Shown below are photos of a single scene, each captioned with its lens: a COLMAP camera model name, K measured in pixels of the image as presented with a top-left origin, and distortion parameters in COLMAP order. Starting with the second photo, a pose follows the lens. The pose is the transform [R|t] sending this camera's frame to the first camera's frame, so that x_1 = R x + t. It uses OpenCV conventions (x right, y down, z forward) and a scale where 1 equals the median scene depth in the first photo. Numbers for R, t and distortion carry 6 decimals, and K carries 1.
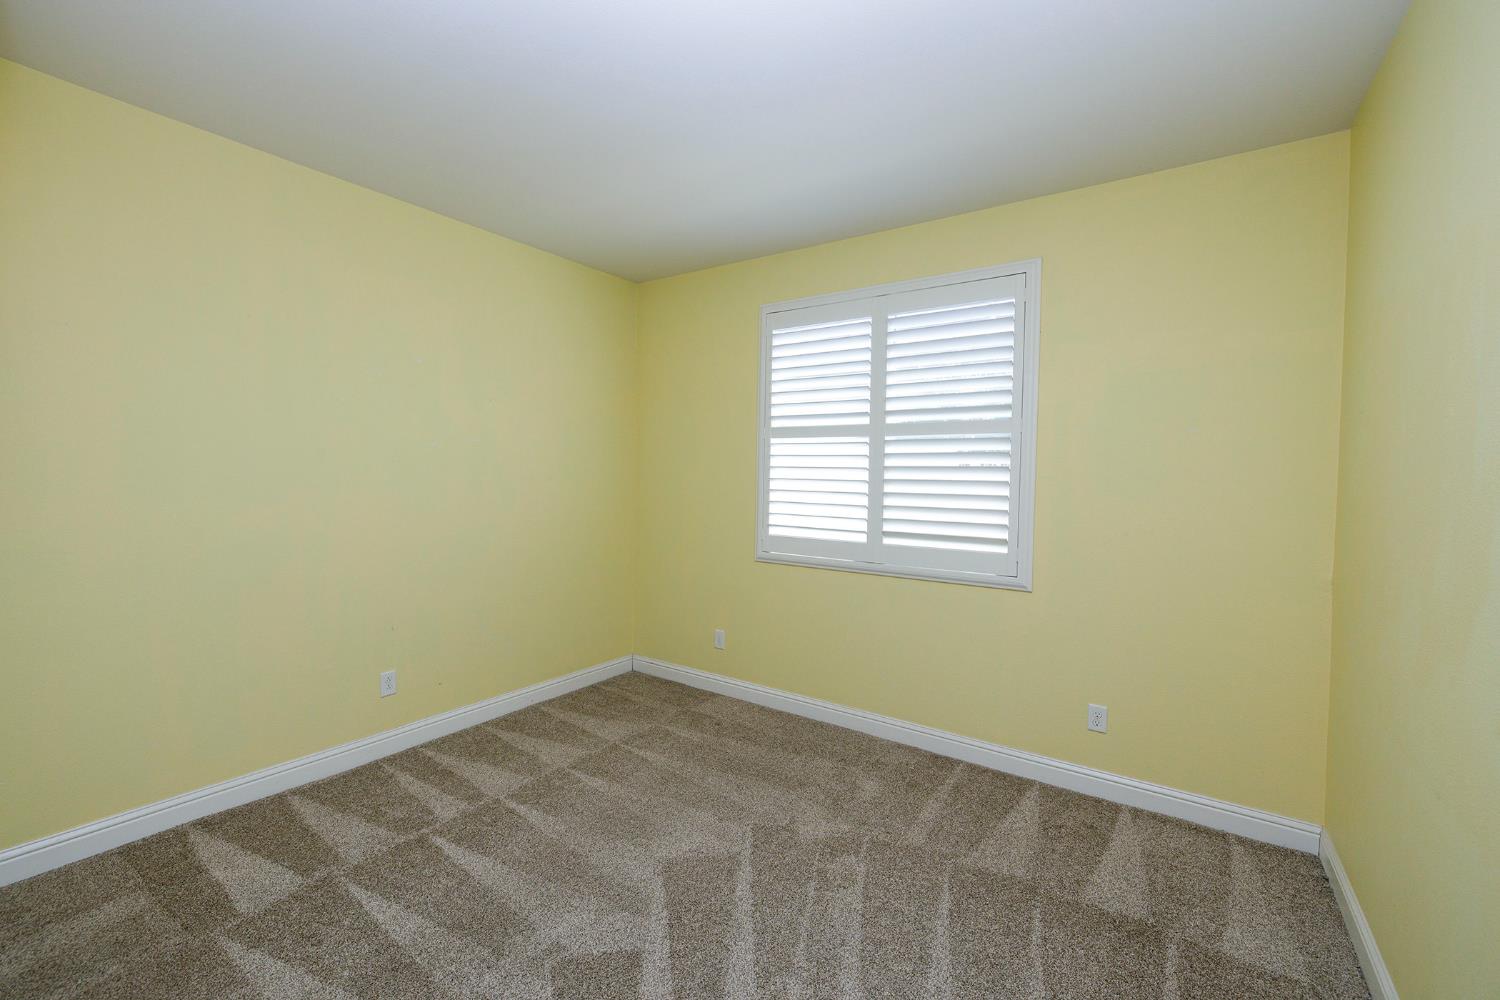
lens RADIAL K [[628.2, 0, 738.6], [0, 628.2, 493.7], [0, 0, 1]] dist [0.001214, 0.000399]
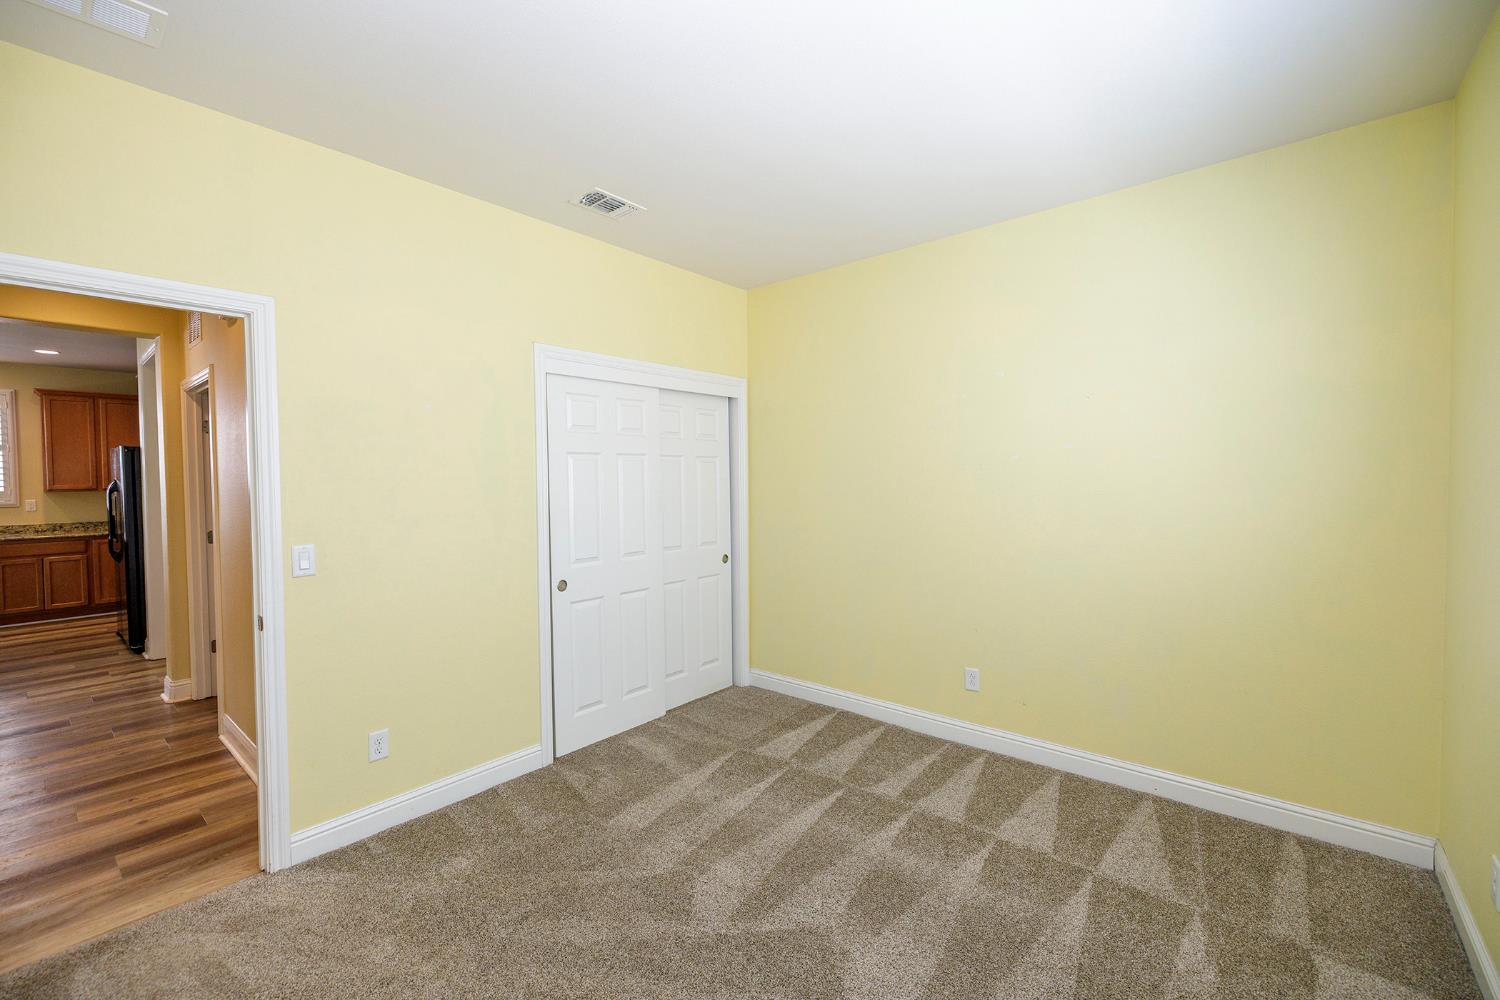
lens RADIAL K [[621.9, 0, 746.1], [0, 621.9, 492.6], [0, 0, 1]] dist [0.002627, 0.000222]
pose [[-0.089125, 0.013690, -0.995926, 0.656081], [-0.018788, 0.999705, 0.015424, -0.042877], [0.995843, 0.020086, -0.088841, 0.817867]]
